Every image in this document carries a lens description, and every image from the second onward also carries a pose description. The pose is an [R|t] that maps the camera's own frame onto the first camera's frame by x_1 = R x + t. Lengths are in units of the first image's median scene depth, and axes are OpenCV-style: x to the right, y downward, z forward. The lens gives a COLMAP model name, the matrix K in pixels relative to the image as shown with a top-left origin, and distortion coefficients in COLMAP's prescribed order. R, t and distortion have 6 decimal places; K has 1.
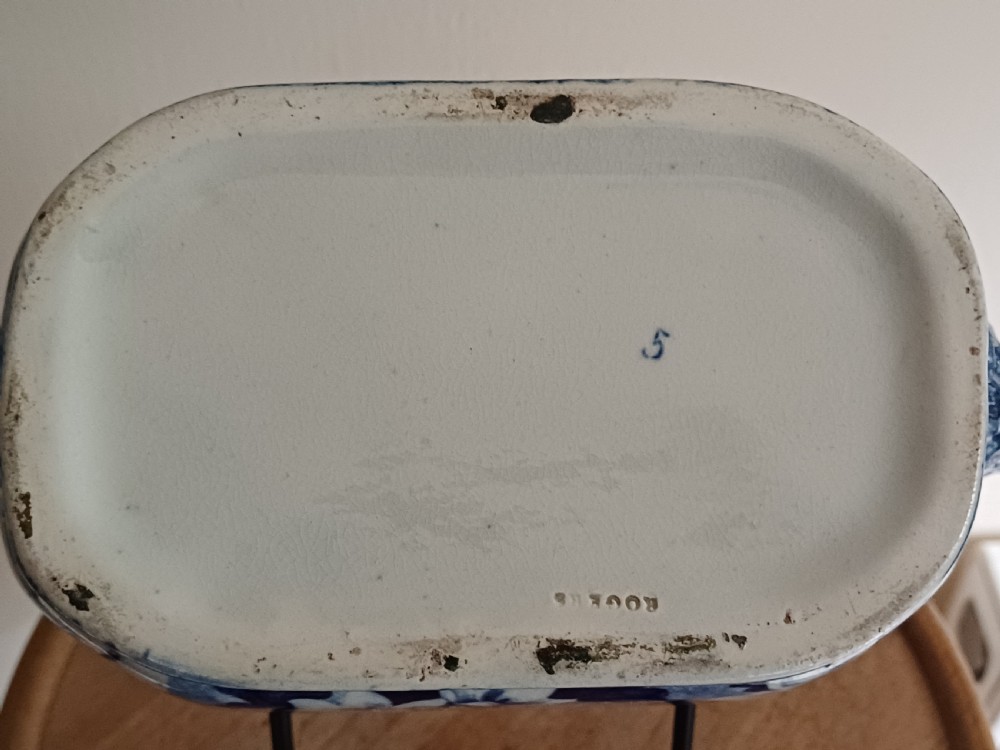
lens RADIAL K [[1482.2, 0, 493.9], [0, 1482.2, 392.0], [0, 0, 1]] dist [0.111497, 0.000000]
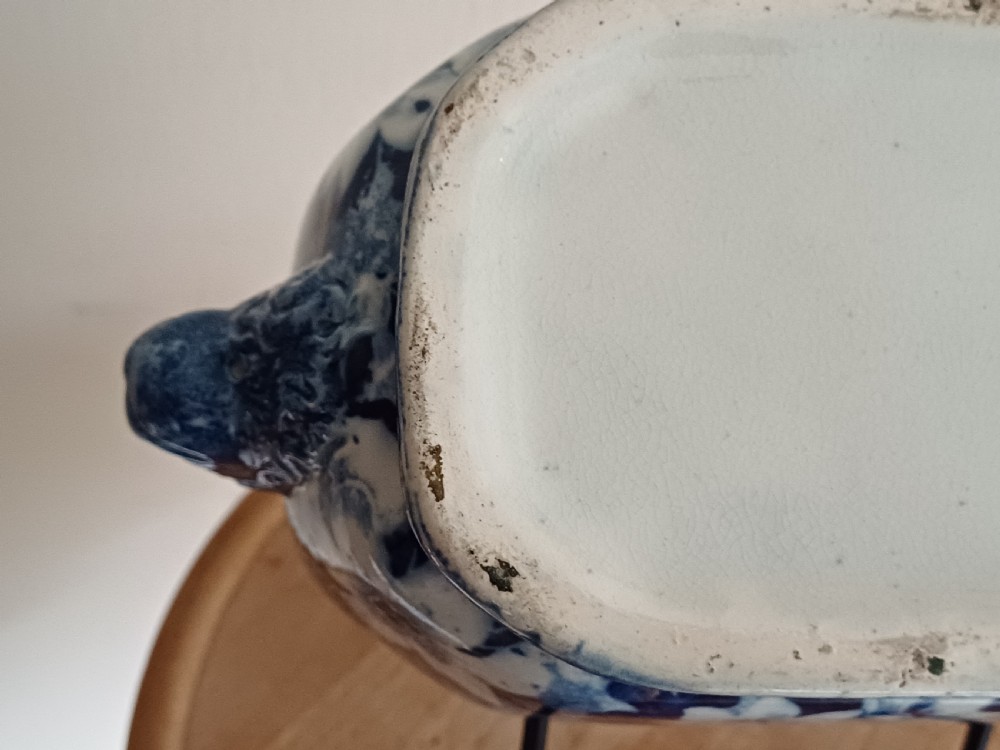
lens RADIAL K [[1482.2, 0, 491.1], [0, 1482.2, 384.0], [0, 0, 1]] dist [0.111497, 0.000000]
pose [[0.989966, 0.032828, 0.137441, -0.388397], [-0.030008, 0.999296, -0.022539, 0.050635], [-0.138084, 0.018189, 0.990253, 0.198207]]
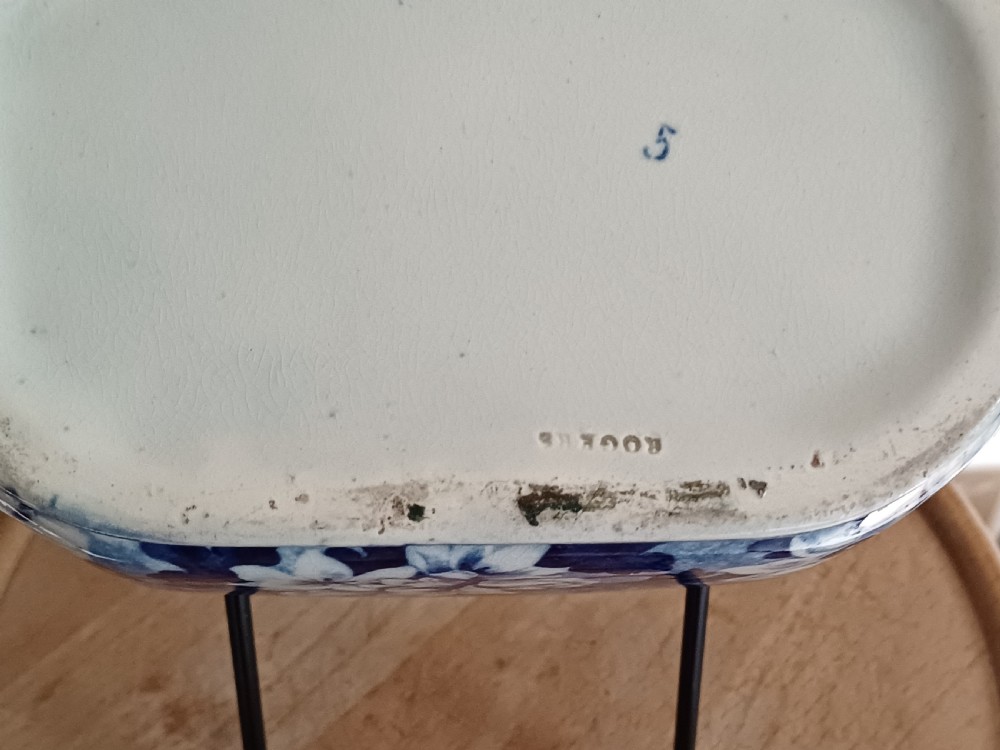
lens RADIAL K [[1482.2, 0, 502.4], [0, 1482.2, 376.5], [0, 0, 1]] dist [0.111497, 0.000000]
pose [[0.999973, -0.001569, -0.007196, 0.026044], [0.001578, 0.999998, 0.001339, 0.102323], [0.007194, -0.001351, 0.999973, 0.156058]]
